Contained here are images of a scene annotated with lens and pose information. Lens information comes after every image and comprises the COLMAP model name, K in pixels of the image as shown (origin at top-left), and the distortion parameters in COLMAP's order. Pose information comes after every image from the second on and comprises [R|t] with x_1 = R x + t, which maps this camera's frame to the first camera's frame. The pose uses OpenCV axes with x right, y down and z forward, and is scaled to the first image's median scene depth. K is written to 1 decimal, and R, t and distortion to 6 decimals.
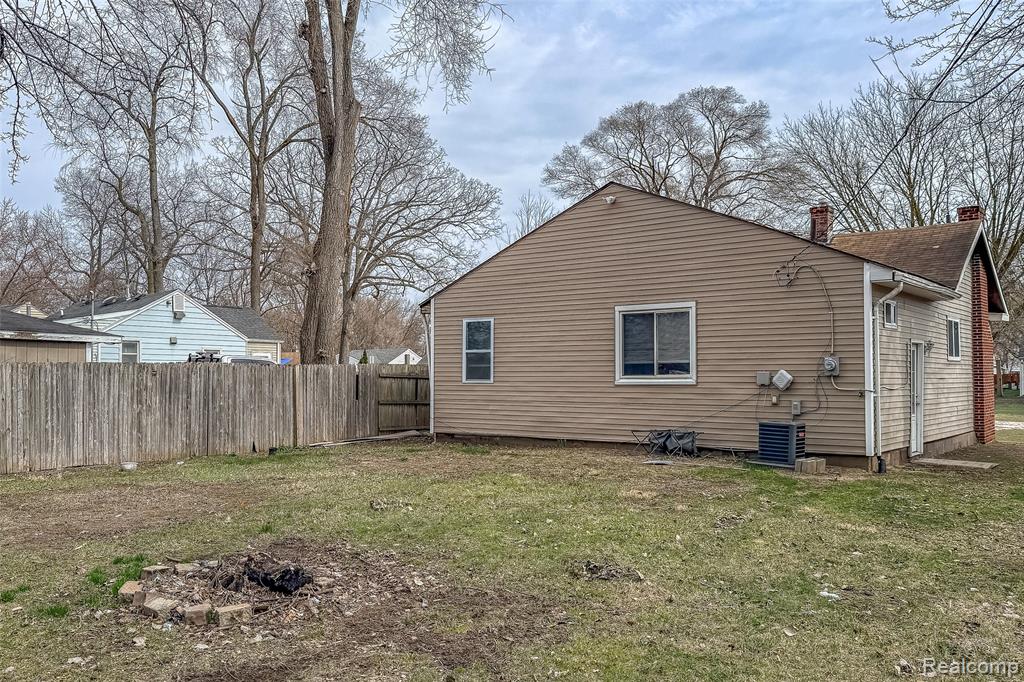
lens RADIAL K [[791.6, 0, 525.7], [0, 791.6, 356.4], [0, 0, 1]] dist [0.005614, -0.062966]
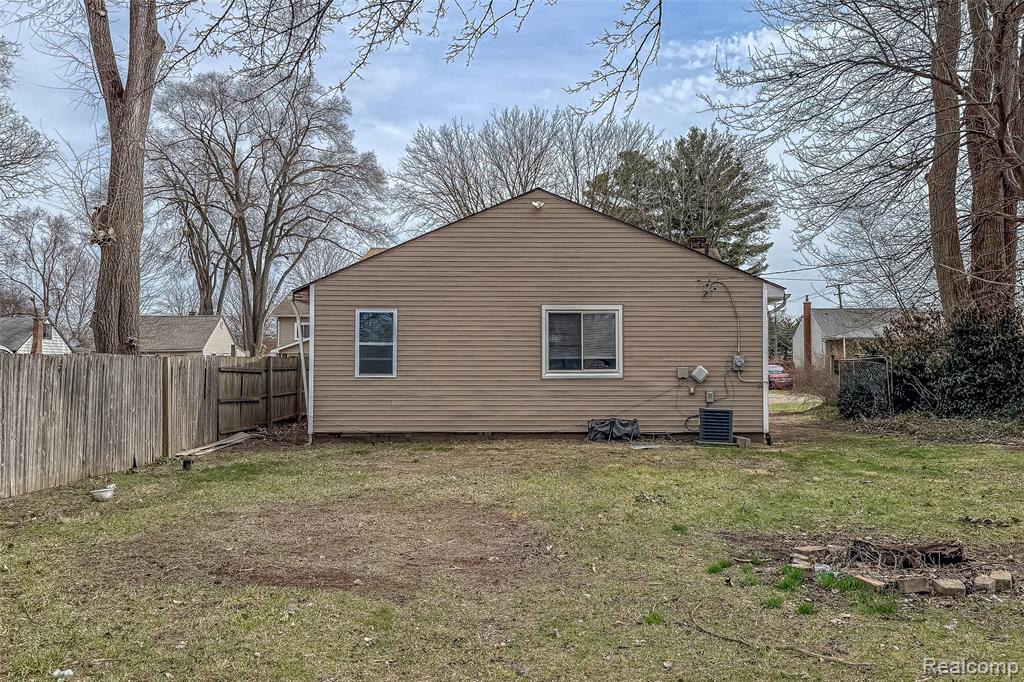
lens RADIAL K [[791.6, 0, 525.7], [0, 791.6, 356.4], [0, 0, 1]] dist [0.005614, -0.062966]
pose [[0.813954, 0.007993, 0.580874, -0.525966], [-0.015845, 0.999839, 0.008445, -0.002891], [-0.580713, -0.016078, 0.813949, 0.144235]]
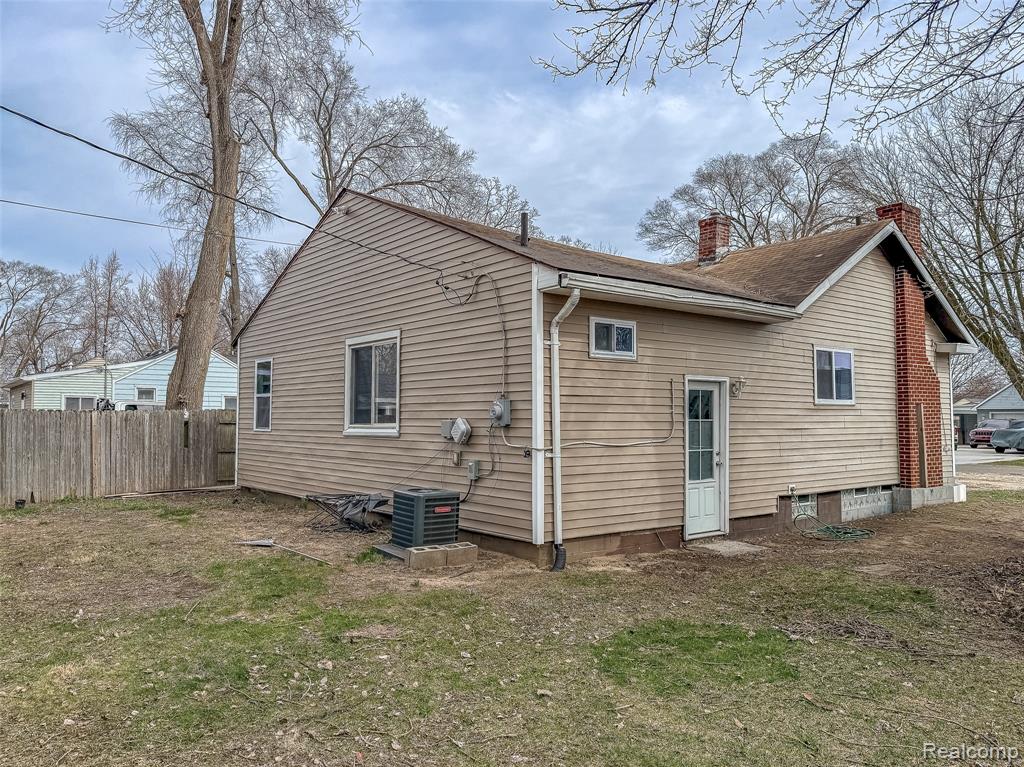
lens RADIAL K [[705.5, 0, 543.1], [0, 705.5, 384.6], [0, 0, 1]] dist [-0.010192, -0.002458]
pose [[0.978896, -0.008317, -0.204188, 0.464513], [0.003128, 0.999664, -0.025721, 0.002914], [0.204333, 0.024539, 0.978594, 0.328188]]
